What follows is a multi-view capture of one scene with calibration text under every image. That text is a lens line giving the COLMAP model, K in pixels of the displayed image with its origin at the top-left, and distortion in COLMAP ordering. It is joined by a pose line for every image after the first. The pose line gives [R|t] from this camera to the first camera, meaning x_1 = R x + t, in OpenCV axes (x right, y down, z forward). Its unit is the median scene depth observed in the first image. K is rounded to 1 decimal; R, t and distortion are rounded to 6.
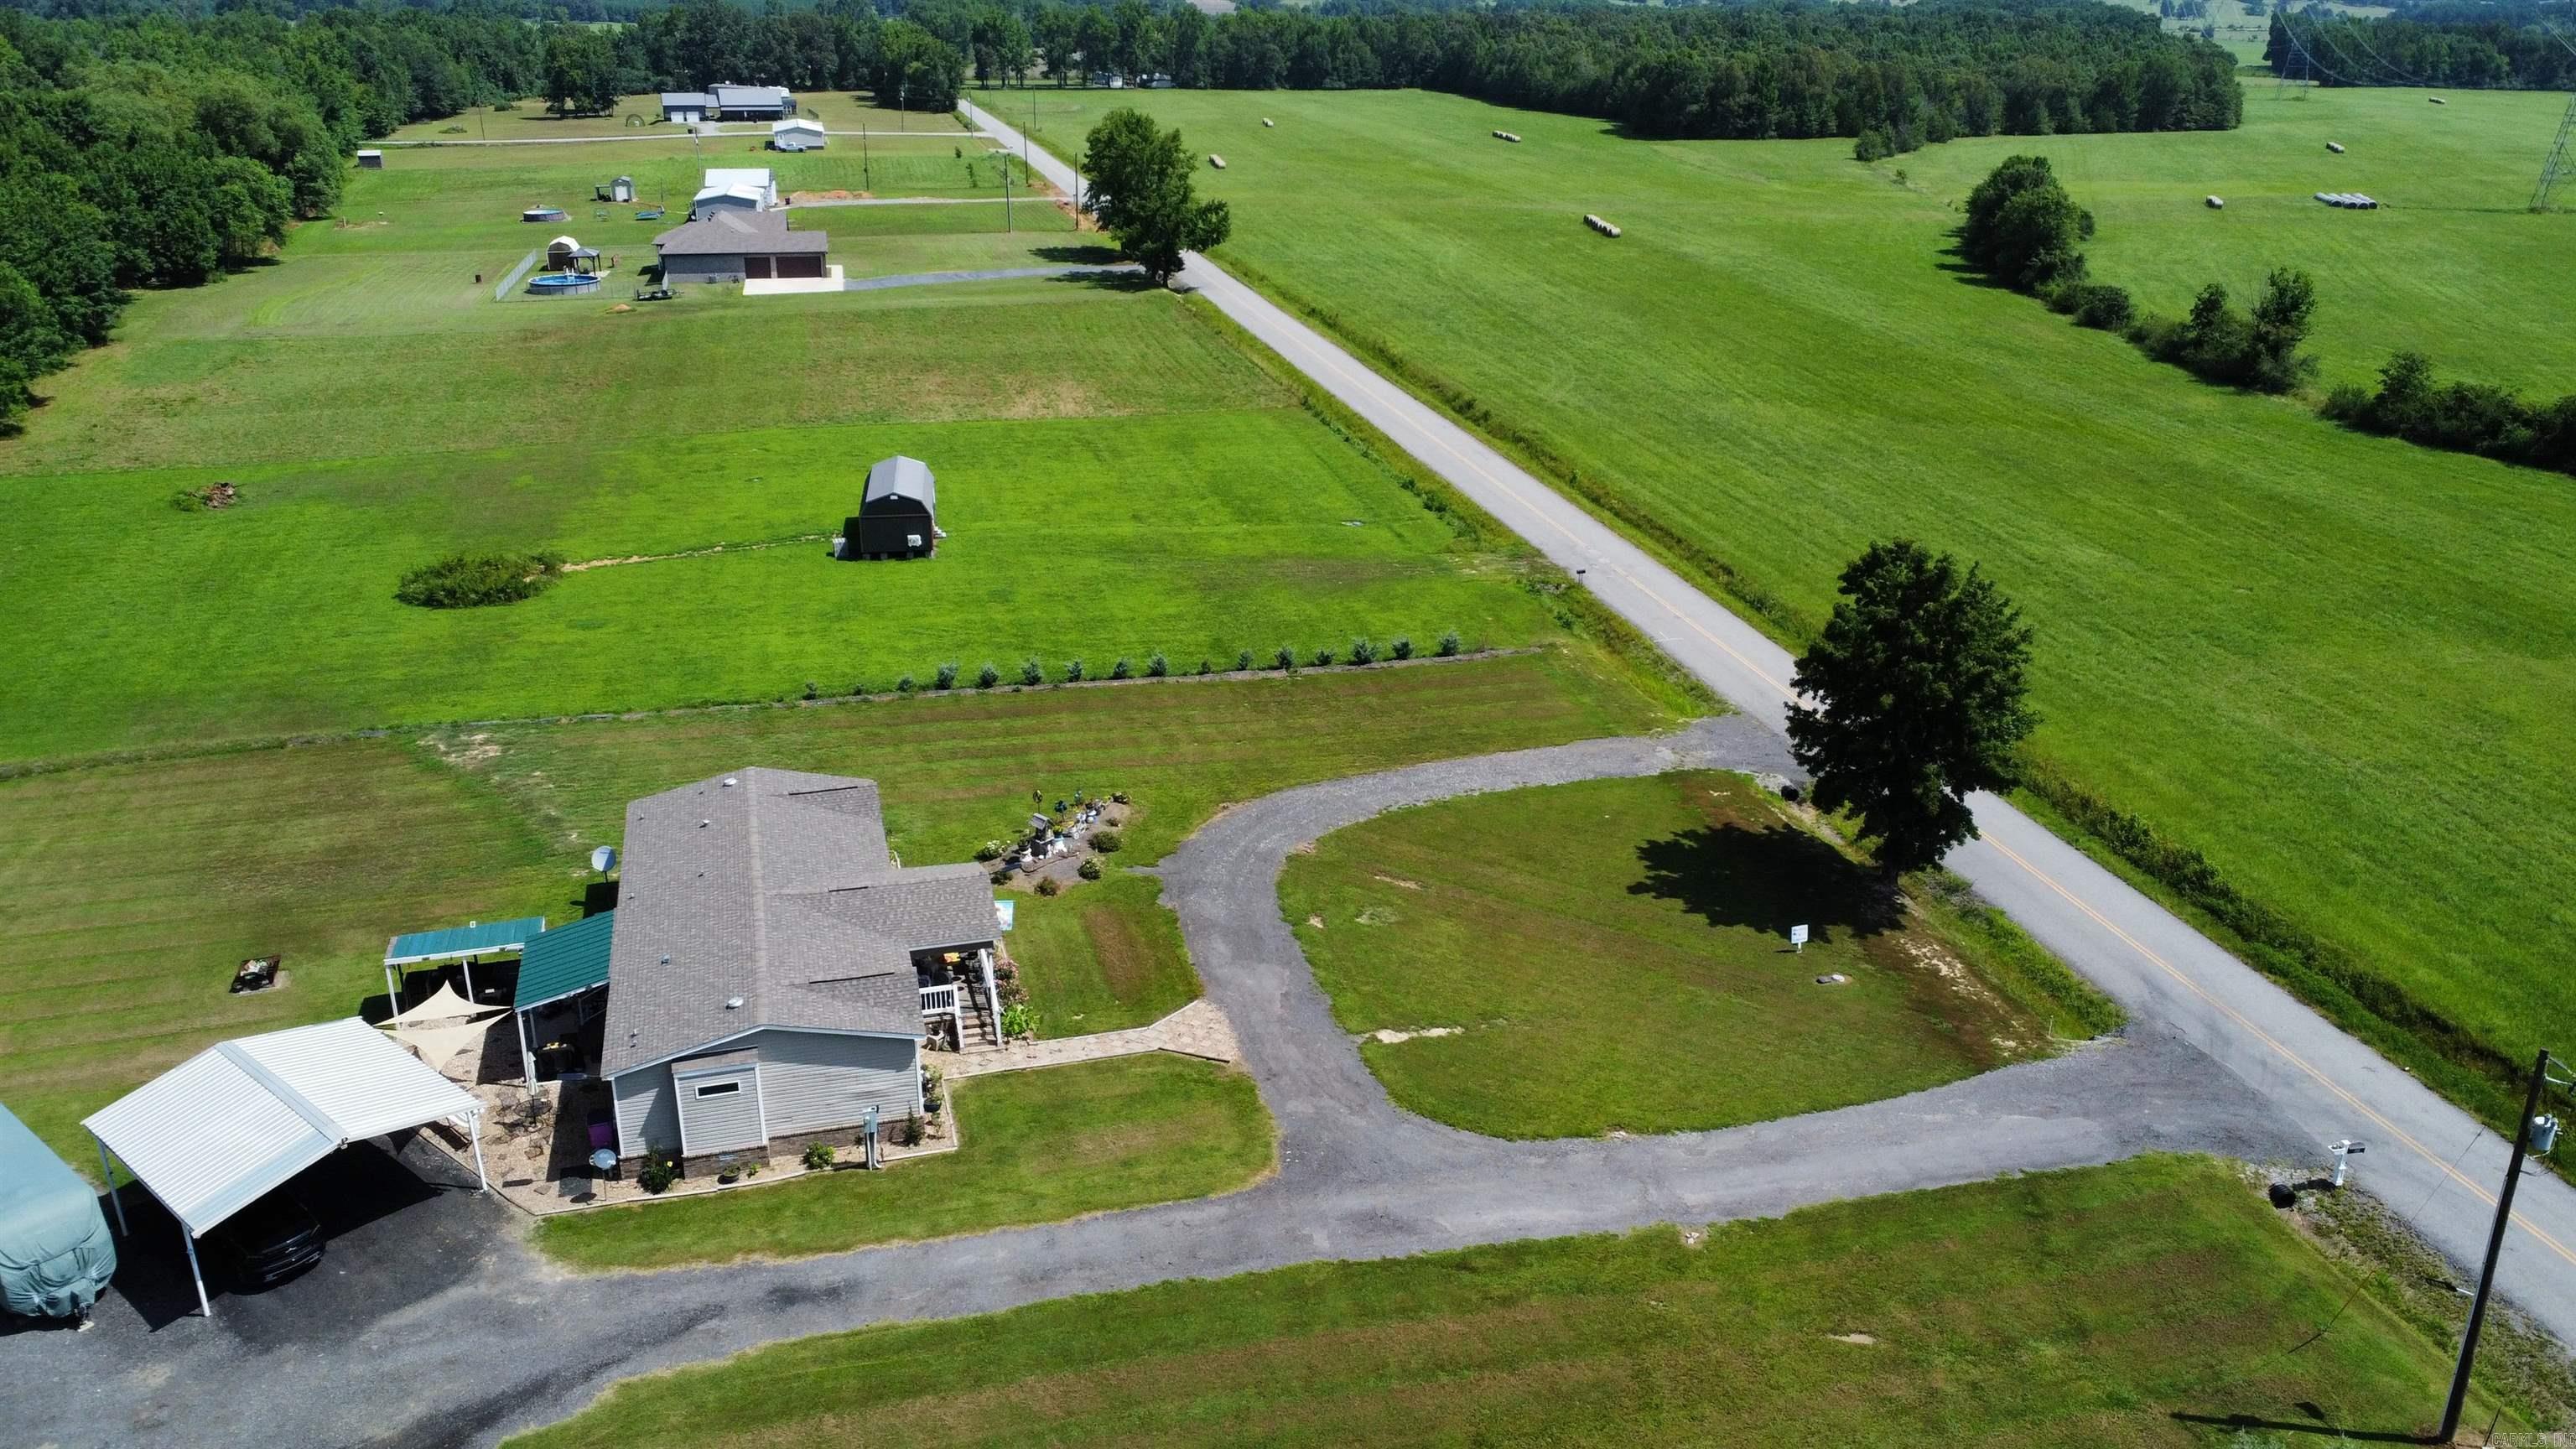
lens RADIAL K [[1925.5, 0, 1297.5], [0, 1925.5, 718.5], [0, 0, 1]] dist [0.000955, 0.000053]
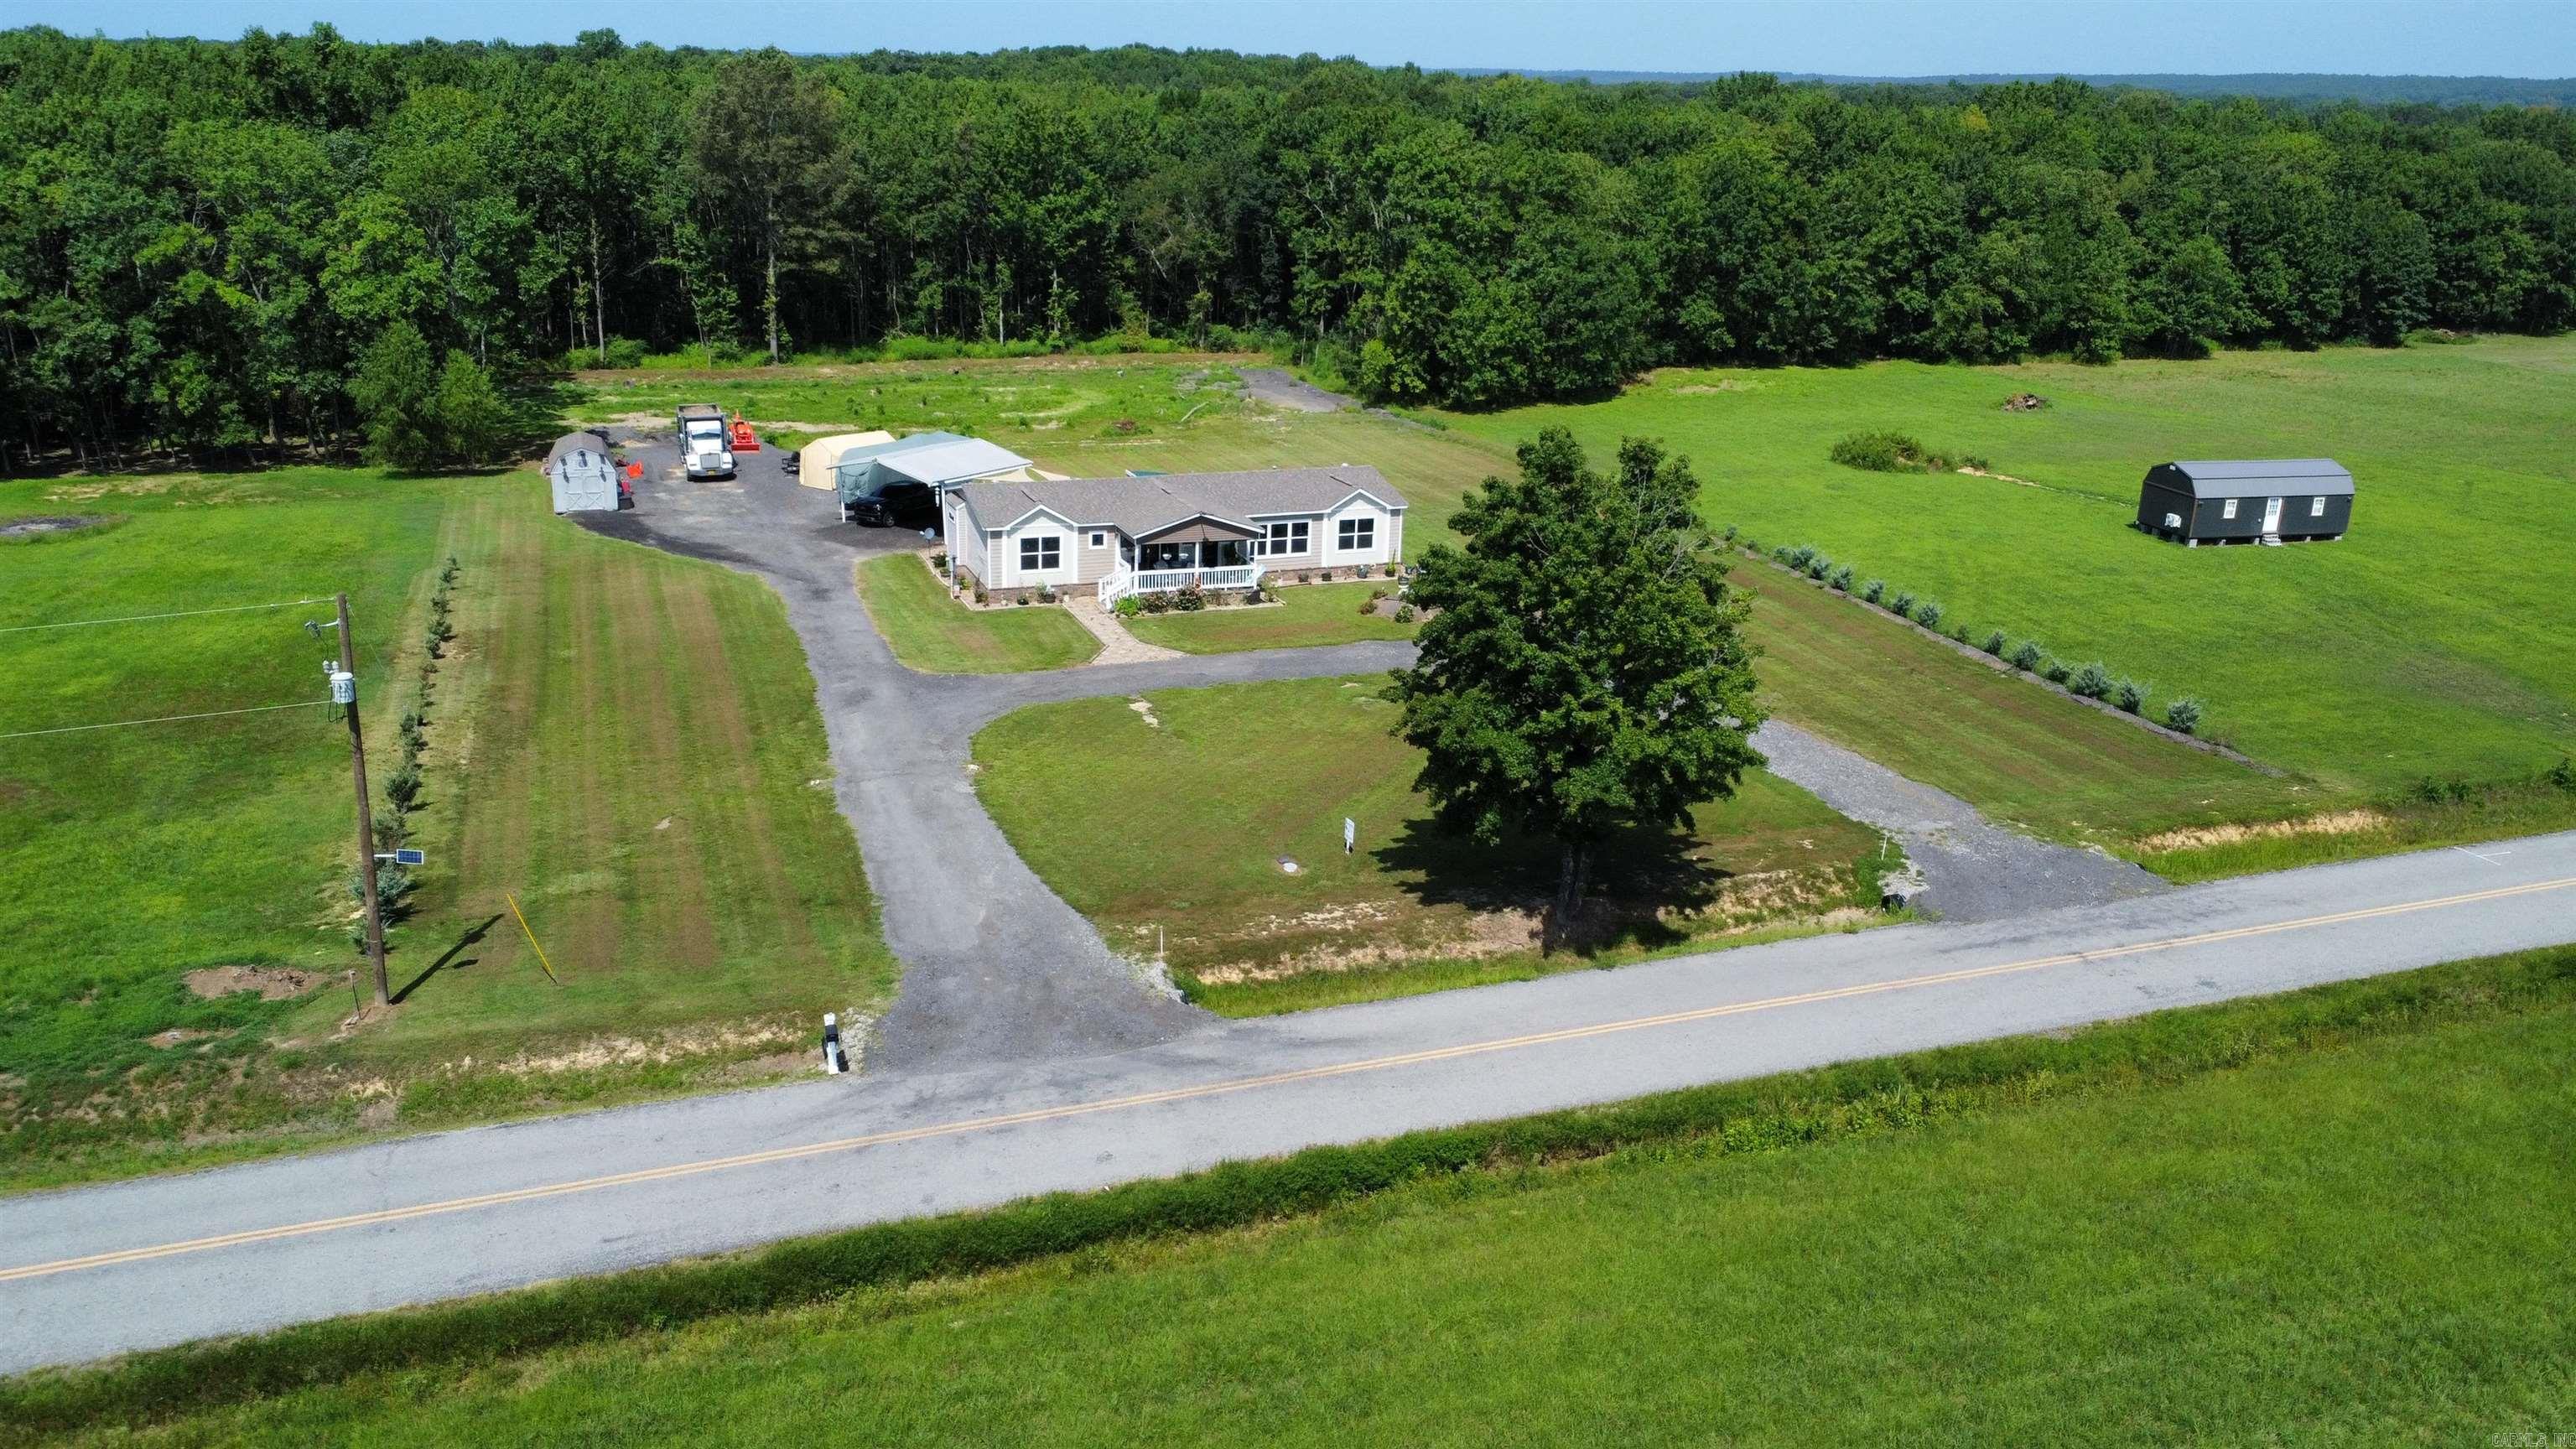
lens RADIAL K [[1925.5, 0, 1294.2], [0, 1925.5, 723.3], [0, 0, 1]] dist [0.000955, 0.000053]
pose [[0.095979, 0.307429, -0.946718, 1.175542], [-0.374996, 0.892200, 0.251708, -0.150175], [0.922045, 0.330857, 0.200917, 0.893572]]
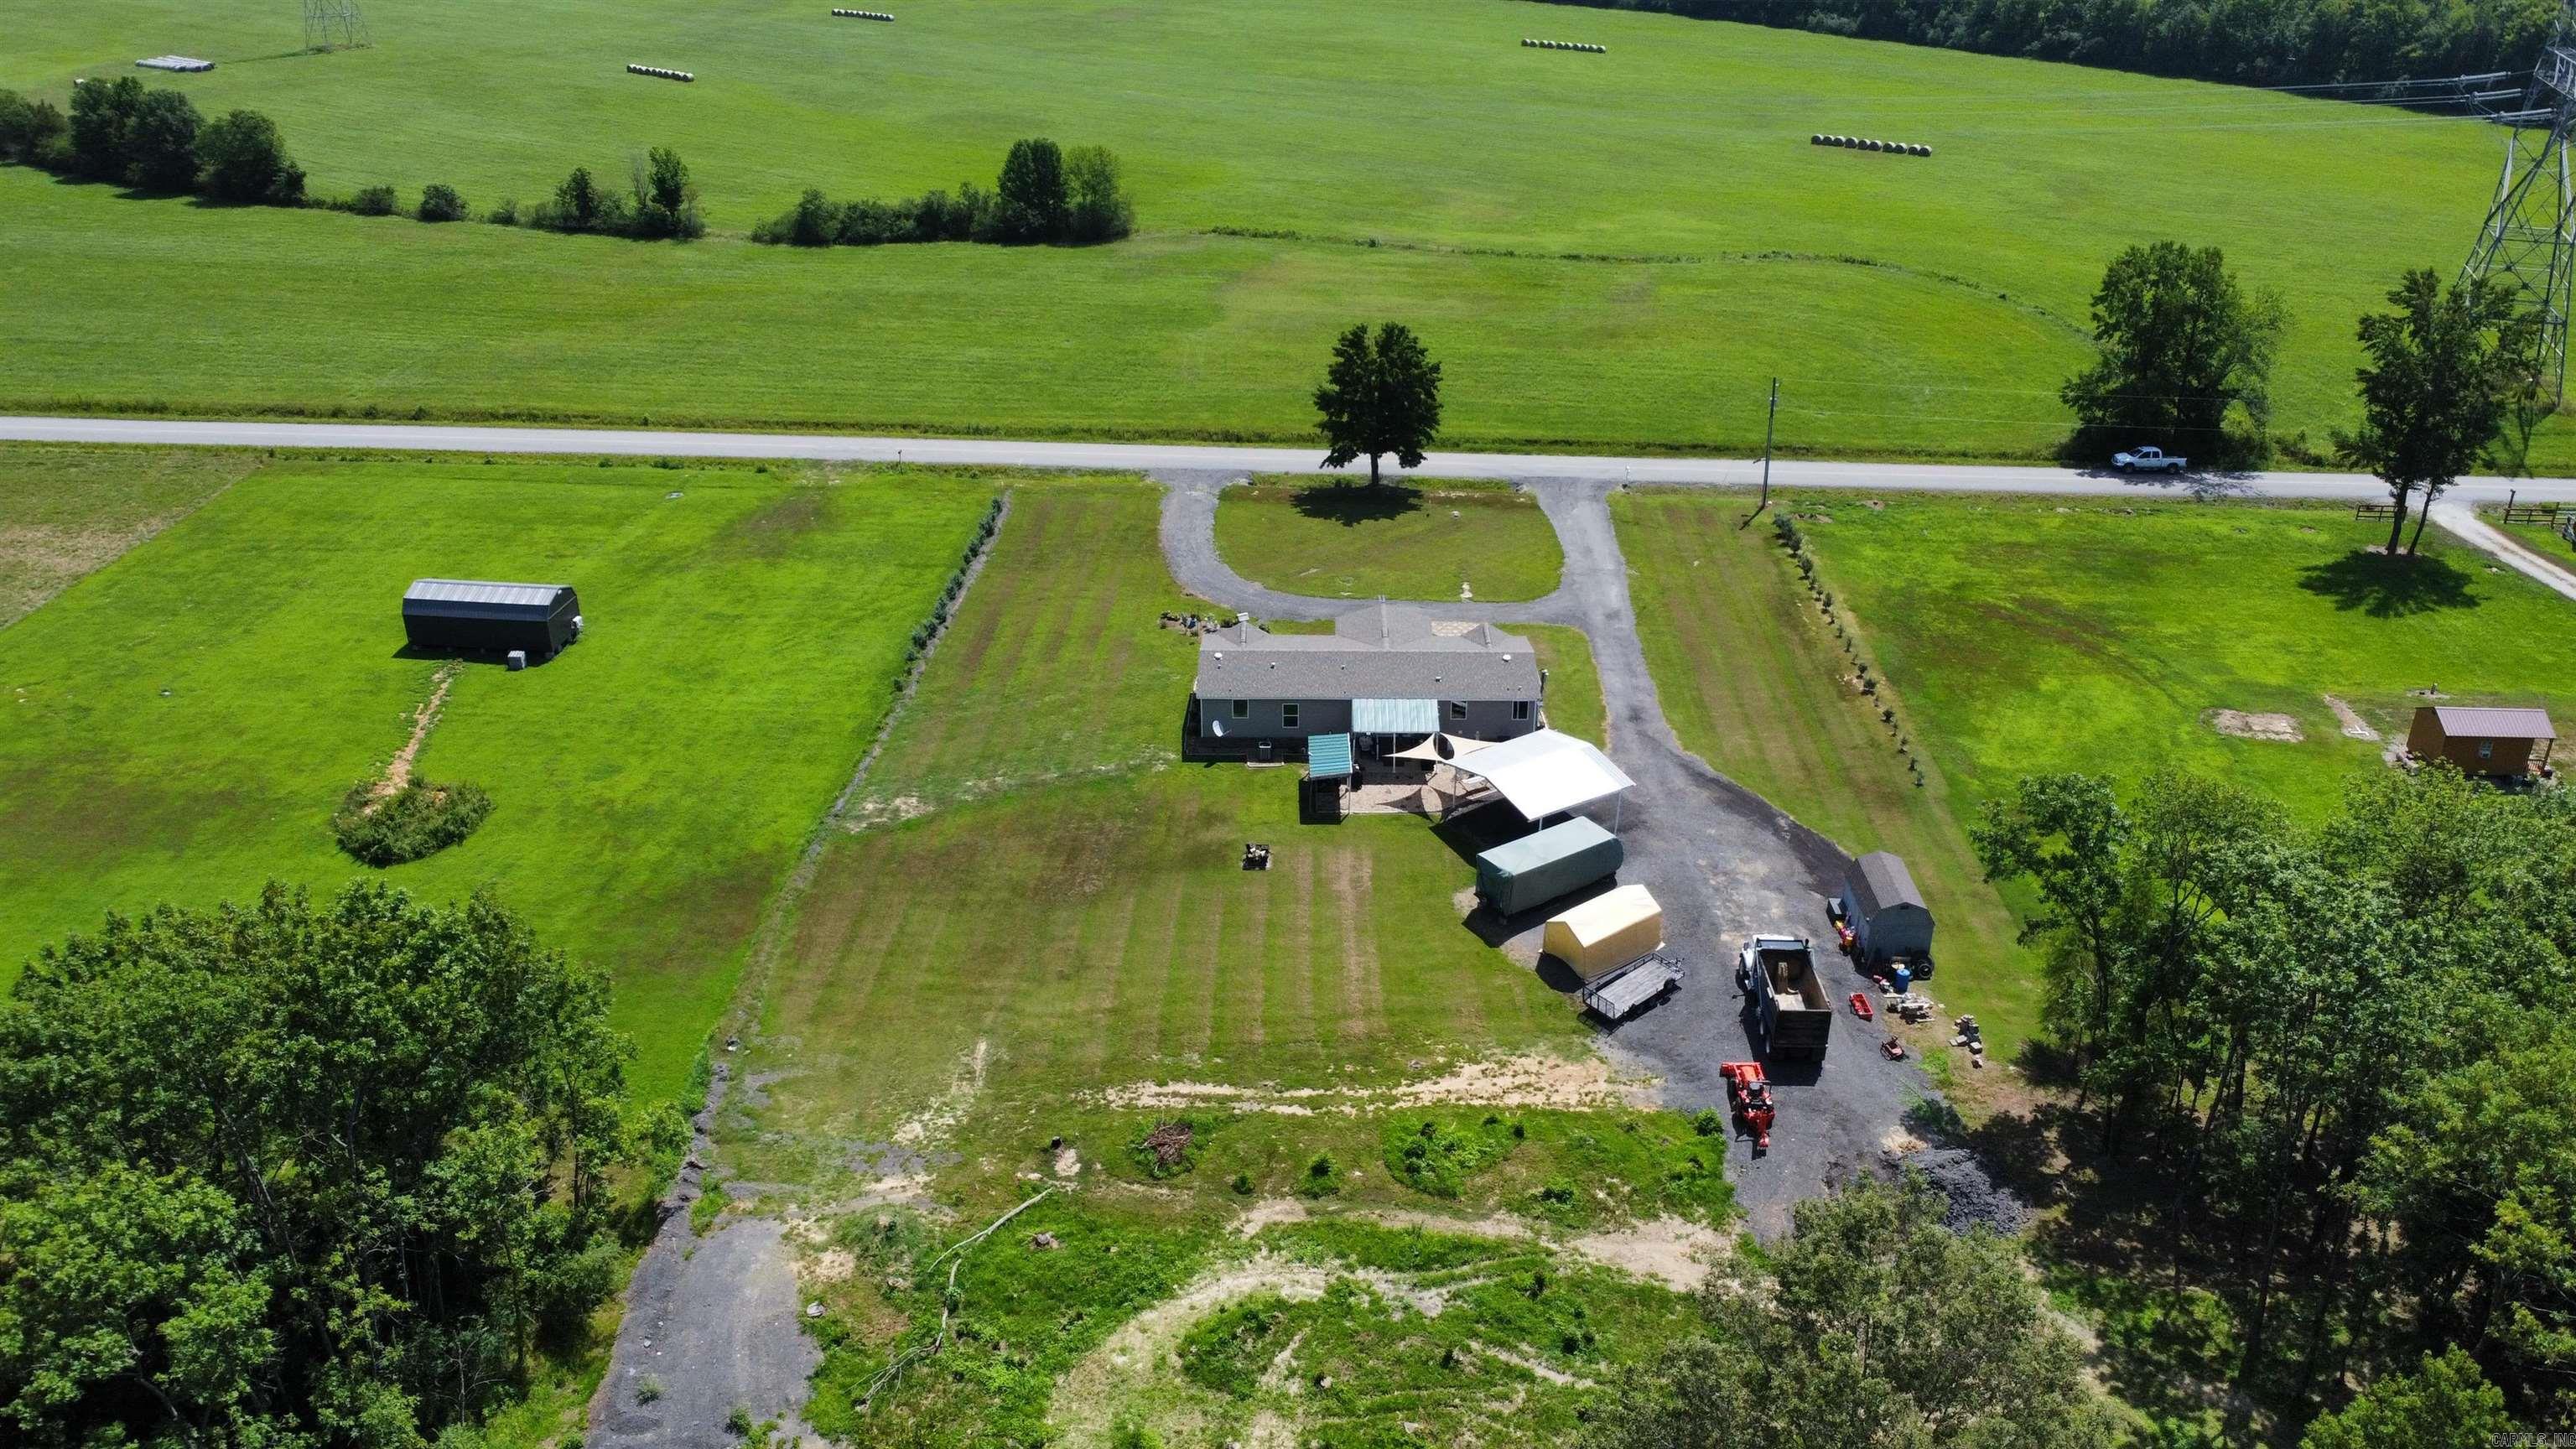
lens RADIAL K [[1925.5, 0, 1291.3], [0, 1925.5, 716.0], [0, 0, 1]] dist [0.000955, 0.000053]
pose [[0.279794, -0.434481, 0.856120, -1.978527], [0.334668, 0.879941, 0.337196, -0.526020], [-0.899840, 0.192171, 0.391609, 0.375376]]
